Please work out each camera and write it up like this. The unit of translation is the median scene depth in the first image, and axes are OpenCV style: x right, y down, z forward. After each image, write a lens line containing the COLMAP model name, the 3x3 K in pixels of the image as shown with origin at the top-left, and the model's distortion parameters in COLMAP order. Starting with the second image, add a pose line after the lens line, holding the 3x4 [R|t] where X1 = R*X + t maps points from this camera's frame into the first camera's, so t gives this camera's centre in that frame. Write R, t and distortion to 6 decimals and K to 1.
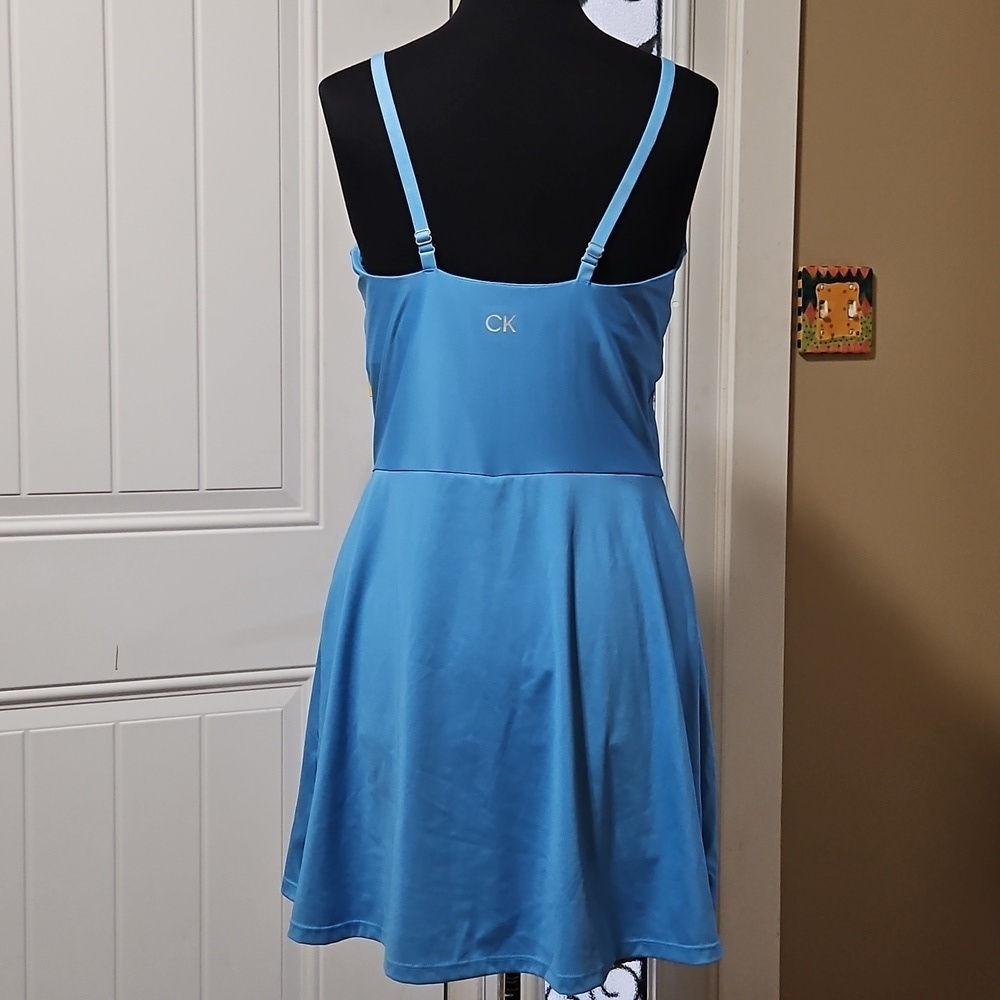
lens RADIAL K [[1533.2, 0, 515.4], [0, 1533.2, 499.2], [0, 0, 1]] dist [0.065422, 0.000000]
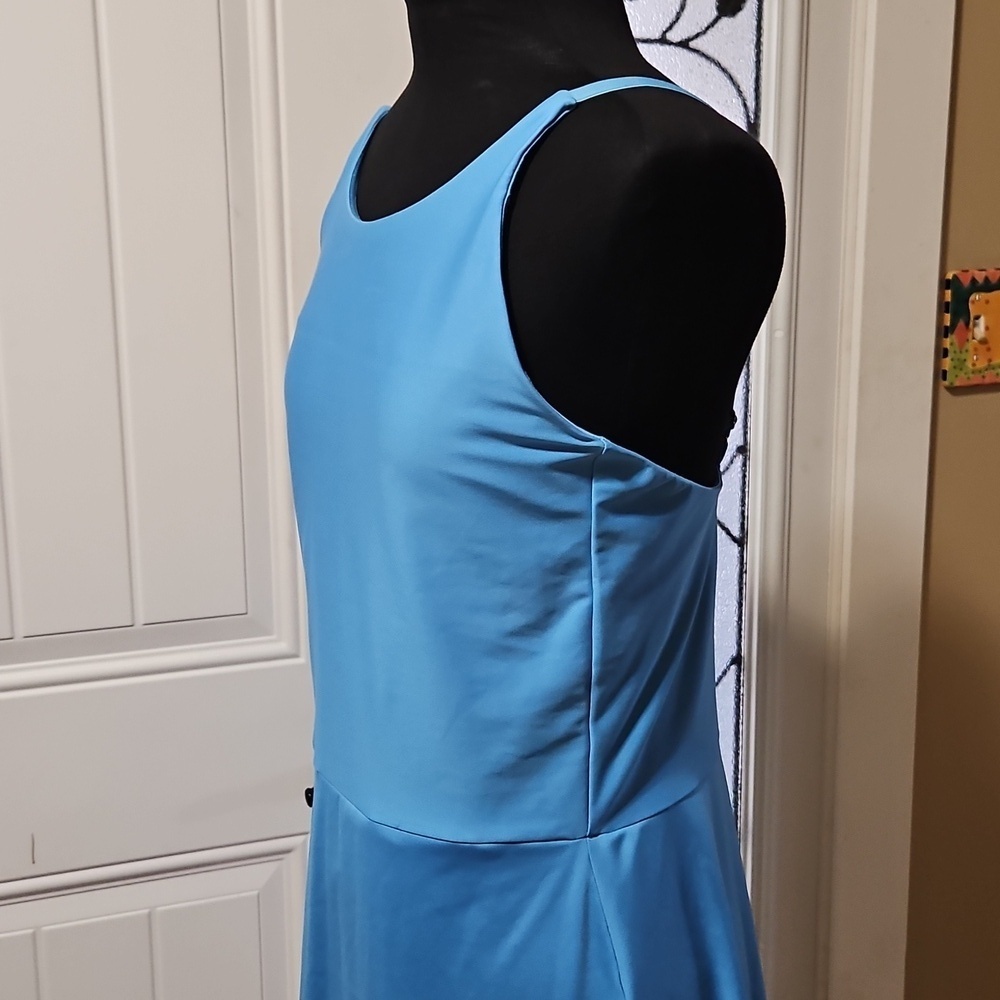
lens RADIAL K [[1451.7, 0, 502.2], [0, 1451.7, 491.5], [0, 0, 1]] dist [0.052579, 0.000000]
pose [[0.997584, -0.001525, -0.069459, 0.019019], [0.009971, 0.992551, 0.121421, -0.133584], [0.068757, -0.121820, 0.990168, 0.275488]]
